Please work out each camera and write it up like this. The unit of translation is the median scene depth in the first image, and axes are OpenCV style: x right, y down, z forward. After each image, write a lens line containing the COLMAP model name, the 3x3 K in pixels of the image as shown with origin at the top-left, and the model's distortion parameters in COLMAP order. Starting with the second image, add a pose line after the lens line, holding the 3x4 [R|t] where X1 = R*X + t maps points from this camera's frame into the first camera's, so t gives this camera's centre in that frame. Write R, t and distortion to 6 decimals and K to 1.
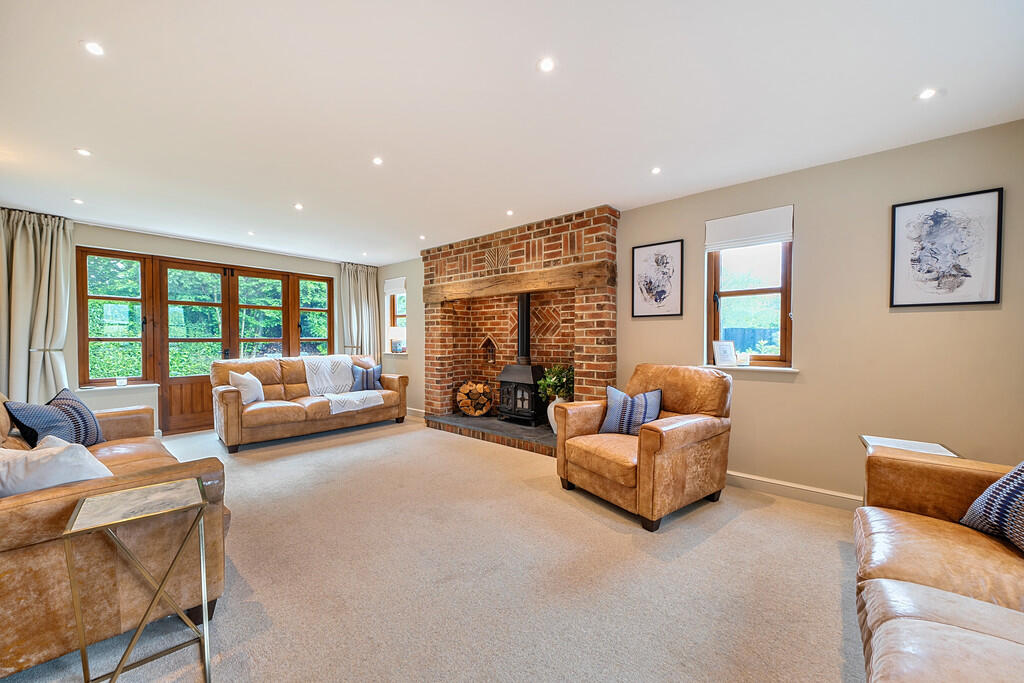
lens RADIAL K [[382.0, 0, 509.1], [0, 382.0, 343.5], [0, 0, 1]] dist [-0.001803, -0.000119]
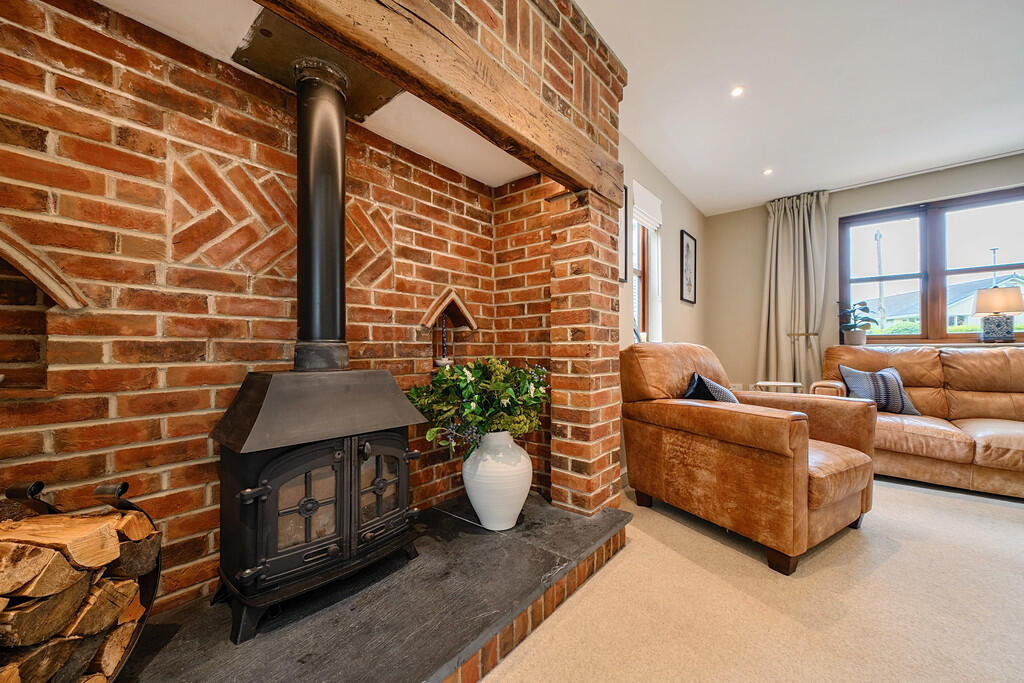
lens RADIAL K [[382.0, 0, 509.8], [0, 382.0, 346.2], [0, 0, 1]] dist [-0.001803, -0.000119]
pose [[0.020387, 0.005440, 0.999777, -0.246182], [0.015267, 0.999867, -0.005751, 0.042697], [-0.999676, 0.015381, 0.020302, 0.877856]]
